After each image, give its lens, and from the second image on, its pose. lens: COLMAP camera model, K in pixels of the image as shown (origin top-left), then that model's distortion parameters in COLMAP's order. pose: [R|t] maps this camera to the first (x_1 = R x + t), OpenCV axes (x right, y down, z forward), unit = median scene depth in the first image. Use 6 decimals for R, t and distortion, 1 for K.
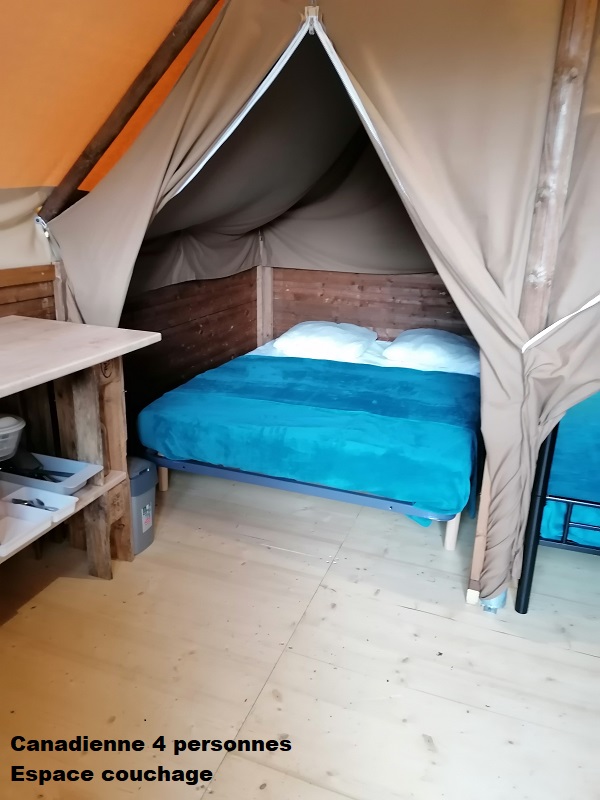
lens RADIAL K [[608.1, 0, 296.3], [0, 608.1, 402.0], [0, 0, 1]] dist [0.145370, -0.164242]
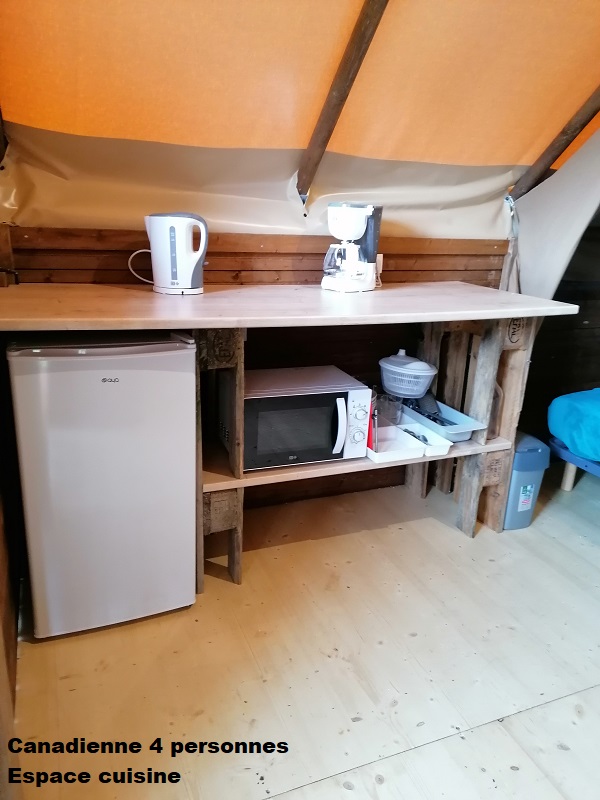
lens RADIAL K [[608.1, 0, 296.3], [0, 608.1, 402.0], [0, 0, 1]] dist [0.145370, -0.164242]
pose [[0.678351, 0.224365, -0.699643, 0.178046], [-0.256521, 0.964635, 0.060630, 0.079985], [0.688503, 0.138345, 0.711916, 0.027107]]
